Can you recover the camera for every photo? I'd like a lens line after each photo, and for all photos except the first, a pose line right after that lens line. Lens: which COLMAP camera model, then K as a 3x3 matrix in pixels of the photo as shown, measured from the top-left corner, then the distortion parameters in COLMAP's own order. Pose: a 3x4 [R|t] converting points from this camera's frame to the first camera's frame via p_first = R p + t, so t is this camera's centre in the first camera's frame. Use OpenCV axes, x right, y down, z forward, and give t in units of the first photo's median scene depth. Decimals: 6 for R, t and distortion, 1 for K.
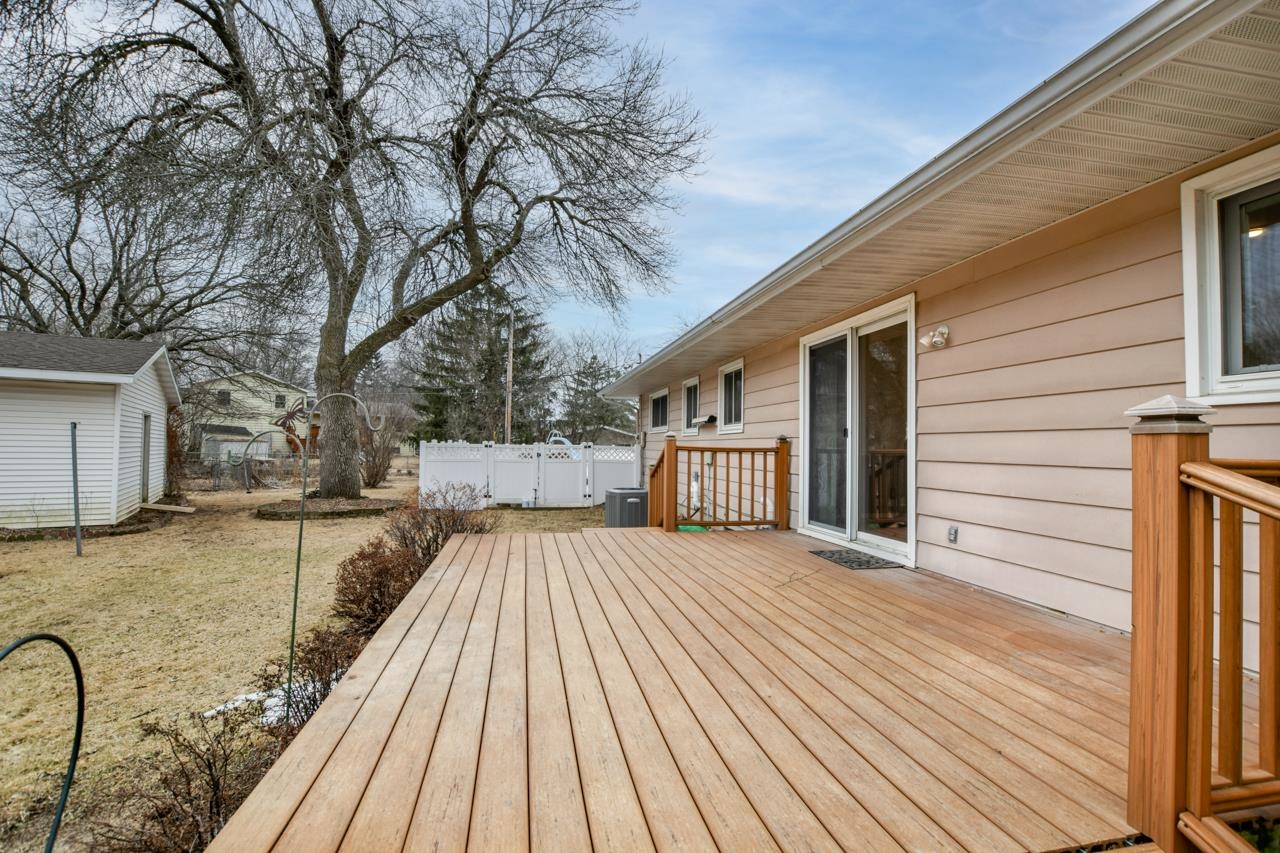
lens RADIAL K [[563.2, 0, 645.5], [0, 563.2, 429.5], [0, 0, 1]] dist [-0.033347, 0.005851]
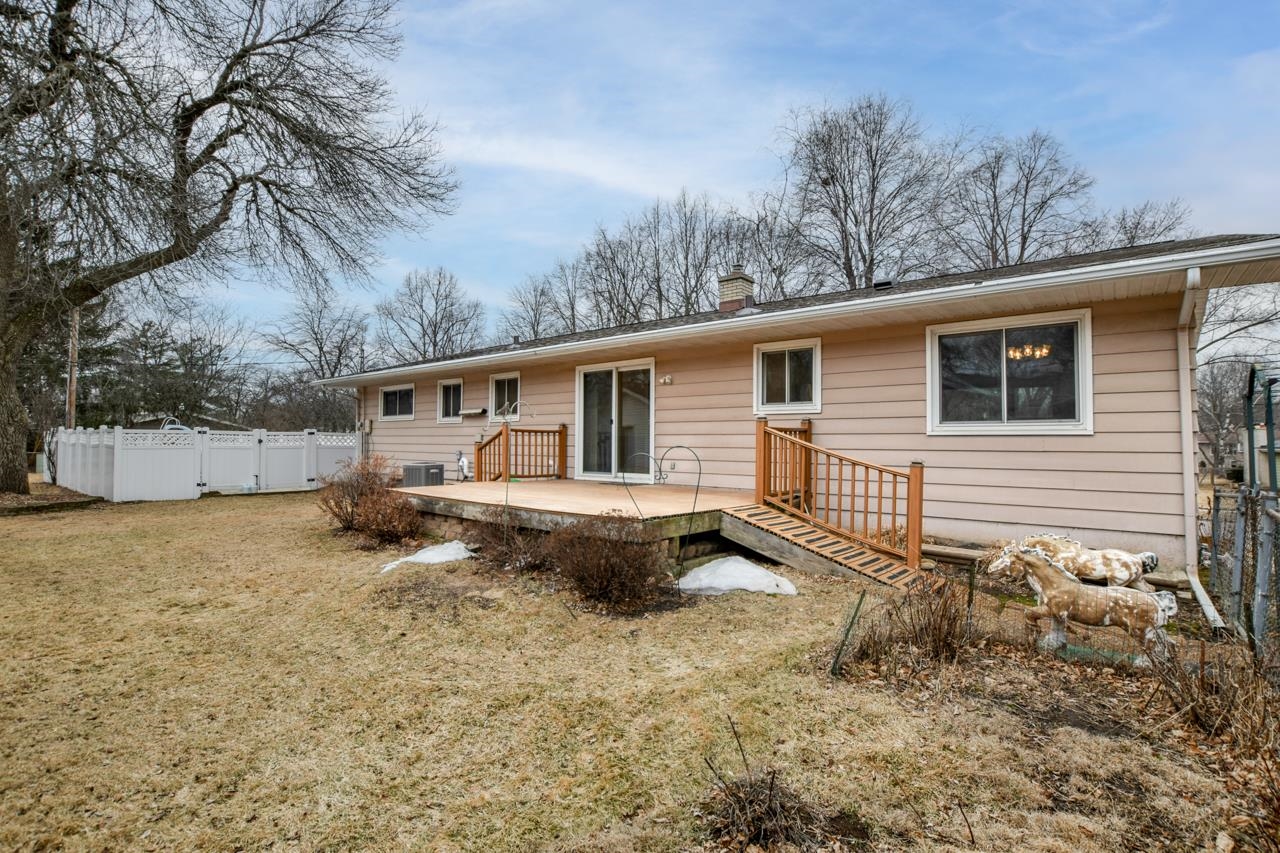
lens RADIAL K [[579.6, 0, 638.2], [0, 579.6, 437.8], [0, 0, 1]] dist [-0.015601, -0.000280]
pose [[0.778631, -0.003207, 0.627473, -0.502936], [-0.014838, 0.999613, 0.023522, 0.008047], [-0.627306, -0.027626, 0.778283, -0.369877]]
